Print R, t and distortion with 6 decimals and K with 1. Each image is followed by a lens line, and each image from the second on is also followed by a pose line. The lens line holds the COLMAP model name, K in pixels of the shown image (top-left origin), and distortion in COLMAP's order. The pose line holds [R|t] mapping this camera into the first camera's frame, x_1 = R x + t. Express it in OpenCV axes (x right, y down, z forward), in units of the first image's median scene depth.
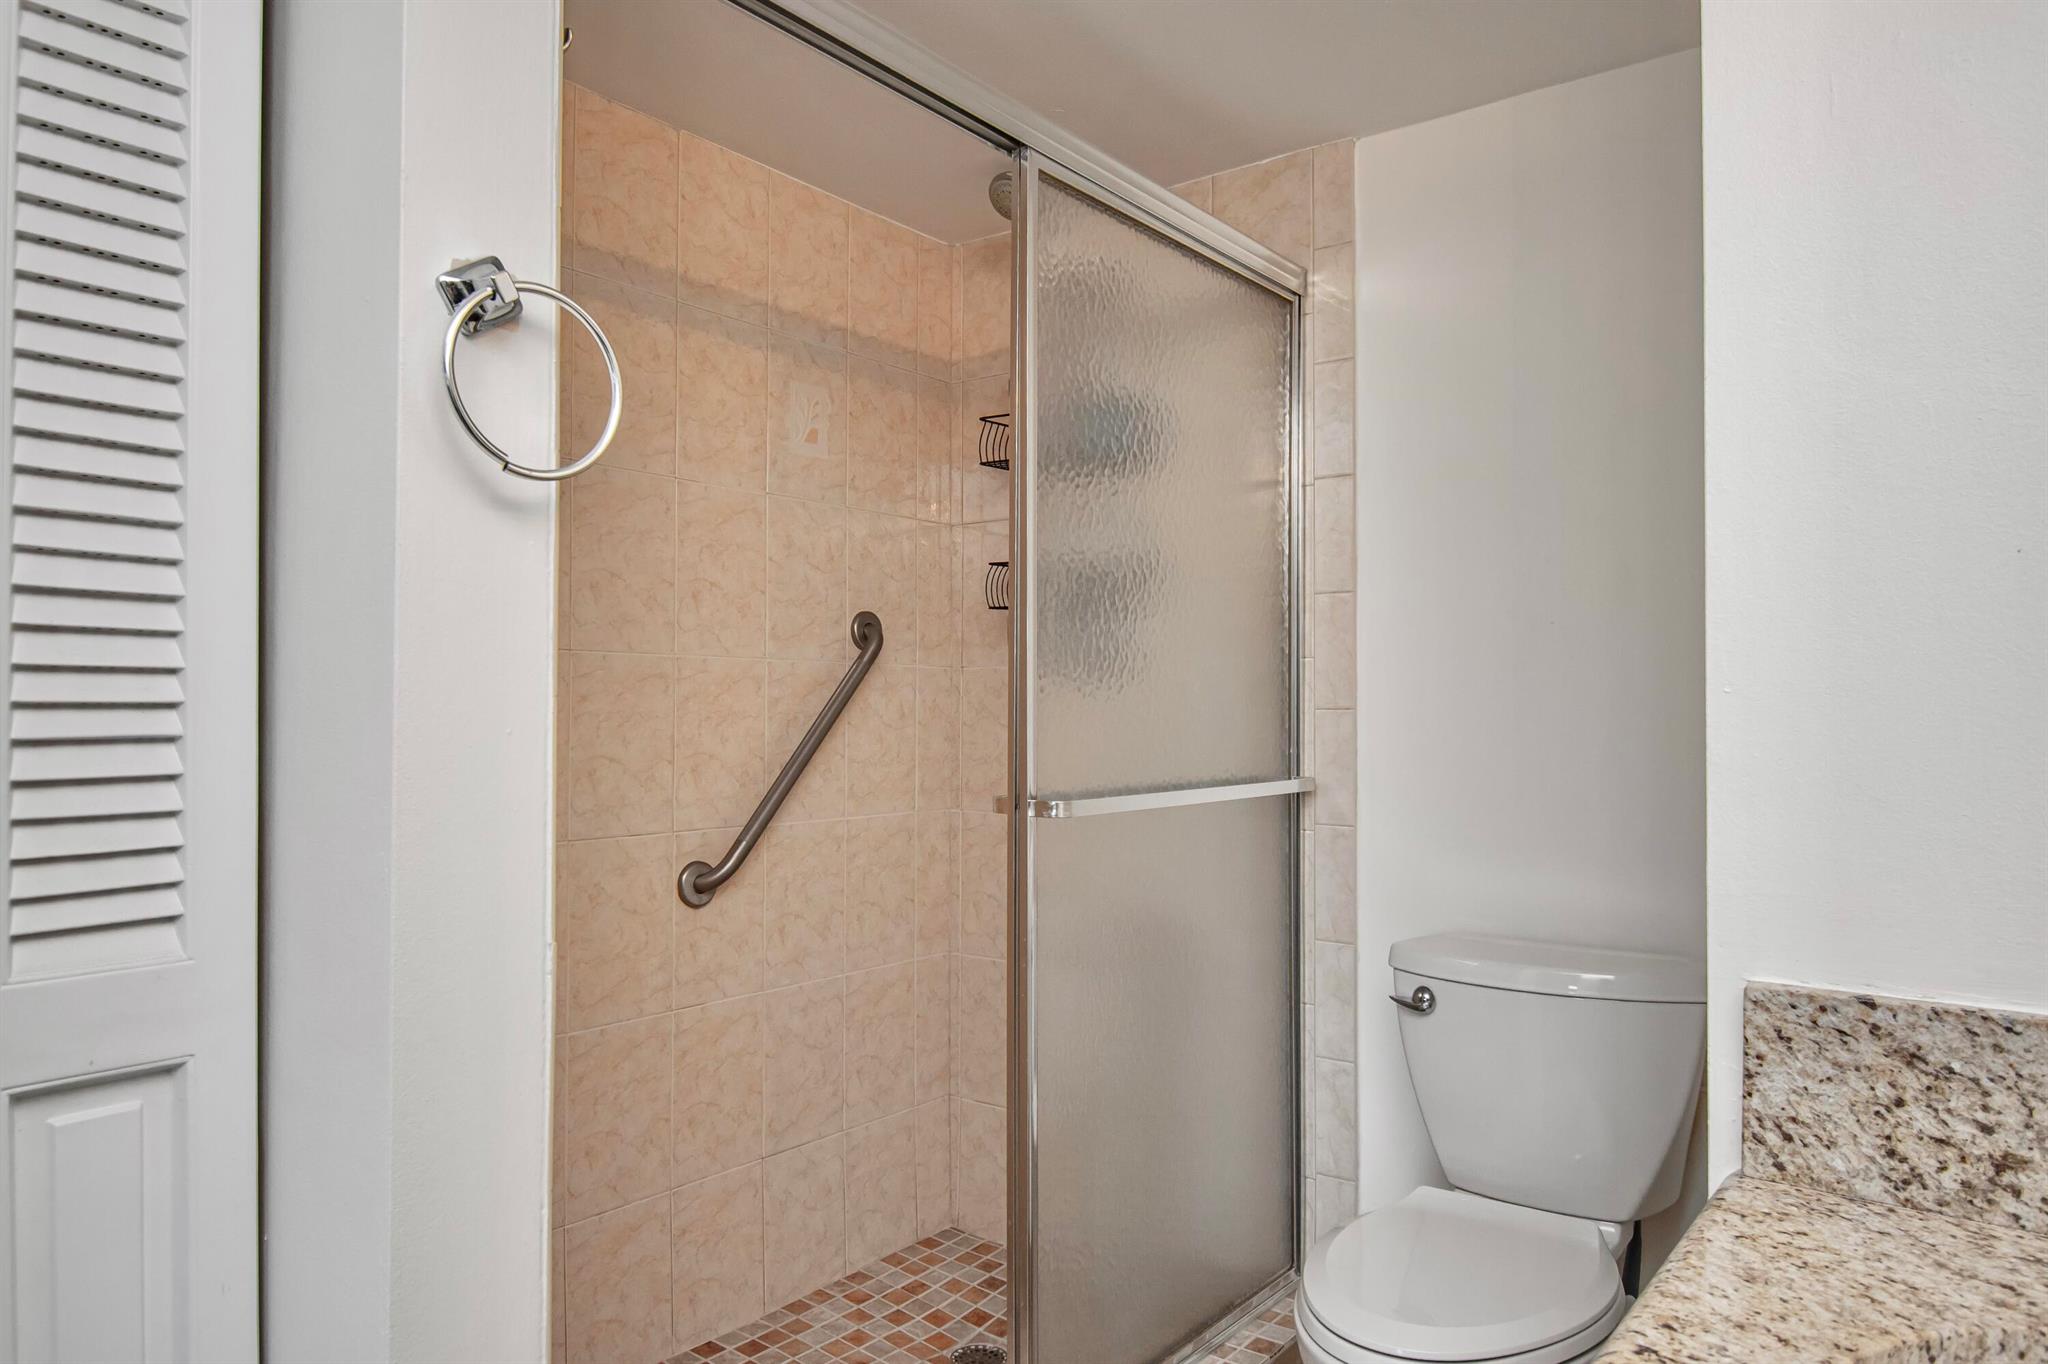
lens RADIAL K [[1330.2, 0, 1024.7], [0, 1330.2, 694.0], [0, 0, 1]] dist [0.002154, -0.000817]
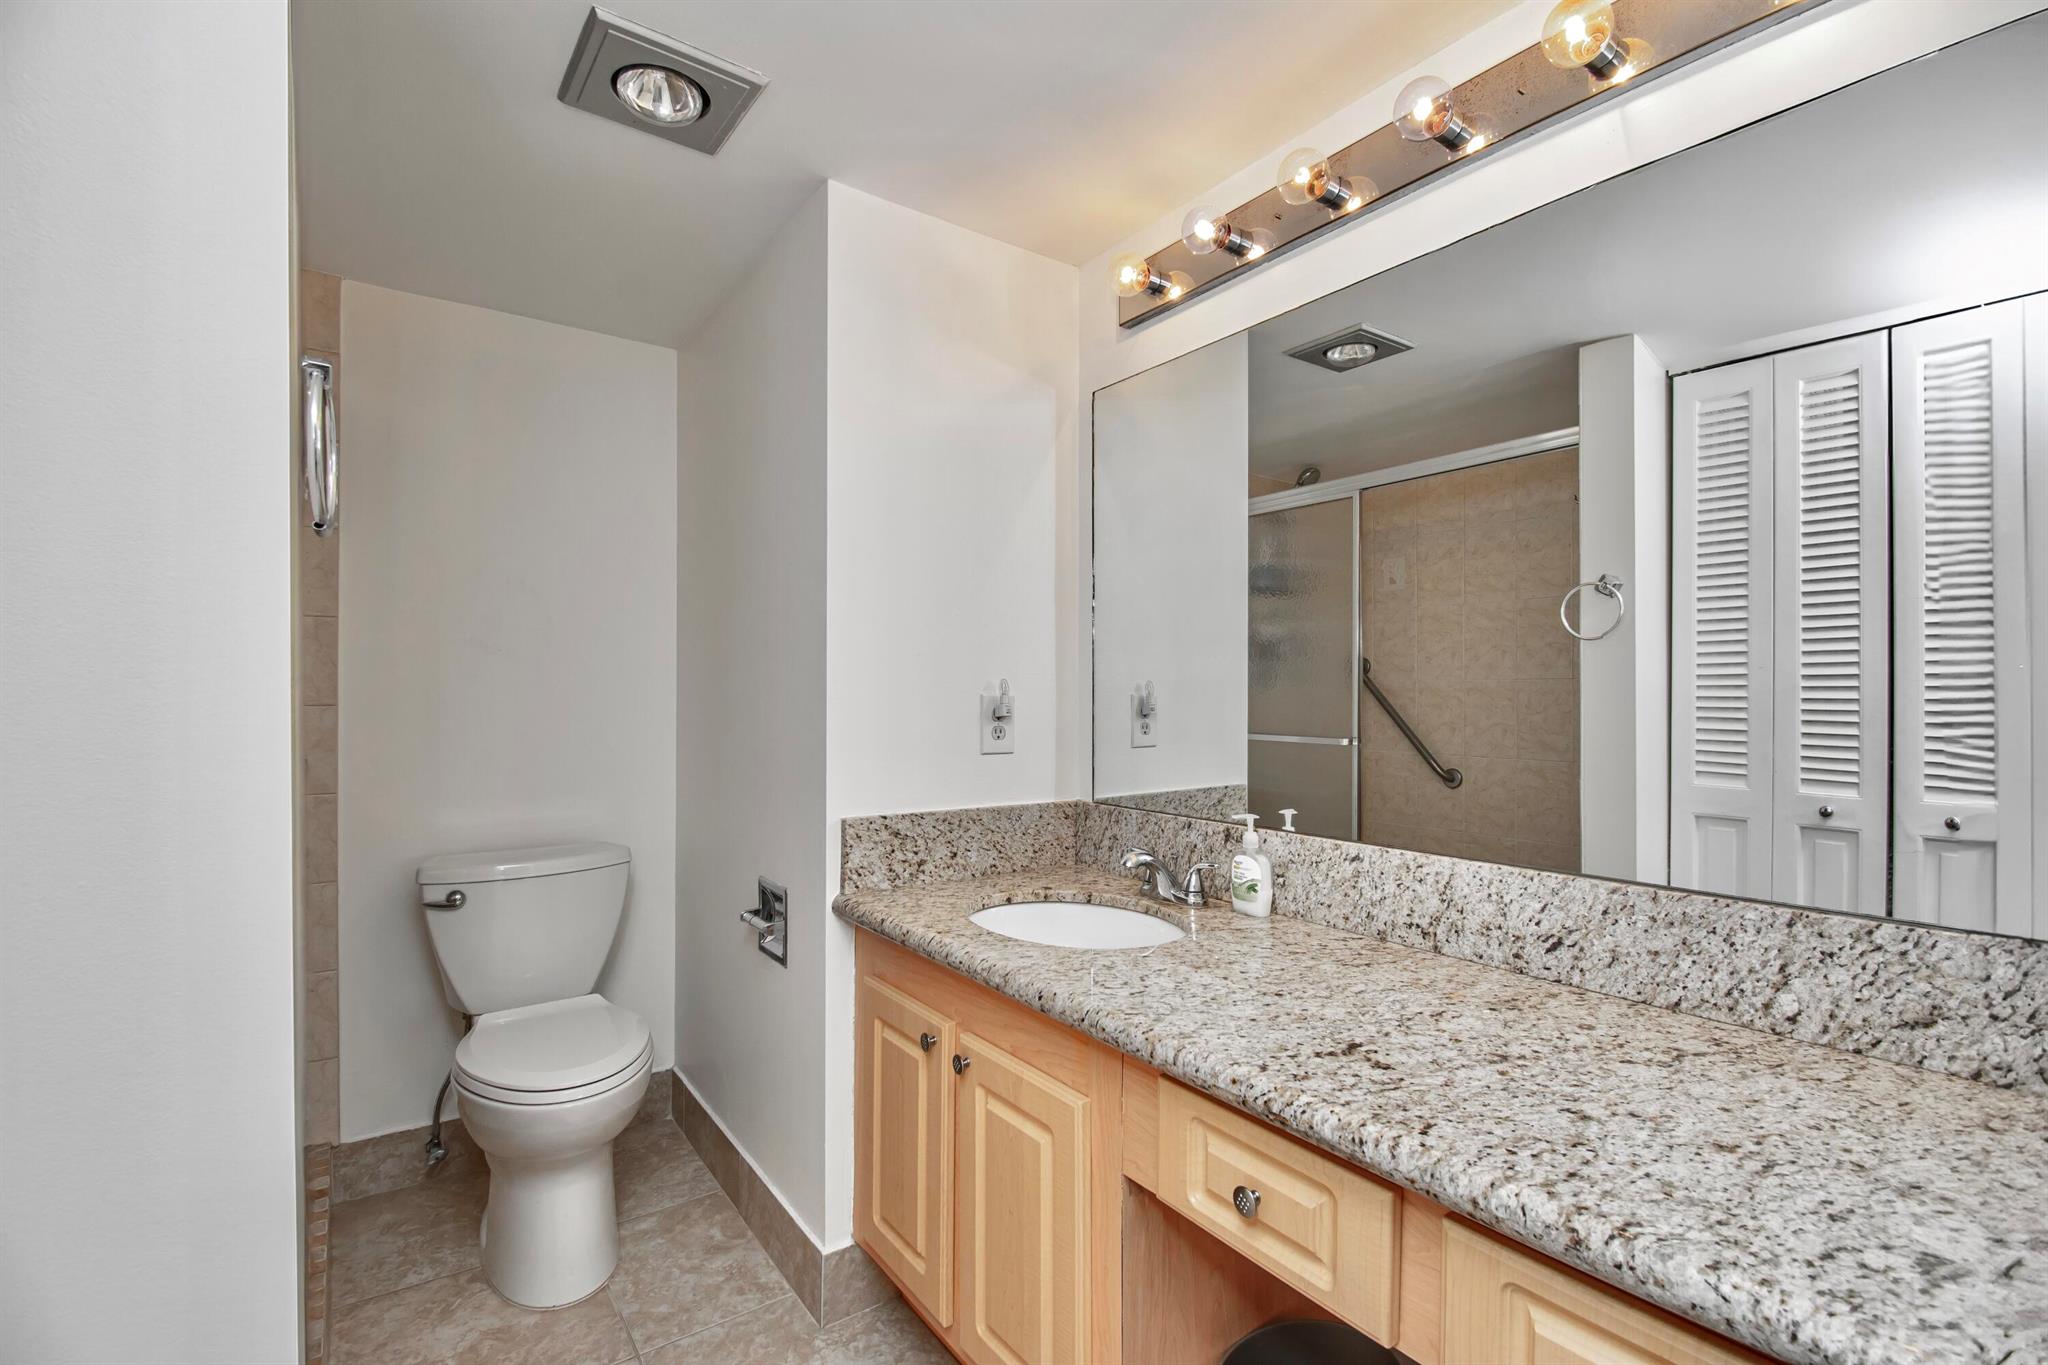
lens RADIAL K [[914.1, 0, 1021.3], [0, 914.1, 690.7], [0, 0, 1]] dist [-0.000258, -0.006333]
pose [[0.283028, 0.010563, 0.959054, -1.083491], [-0.013827, 0.999880, -0.006932, -0.016920], [-0.959012, -0.011299, 0.283140, 0.208725]]
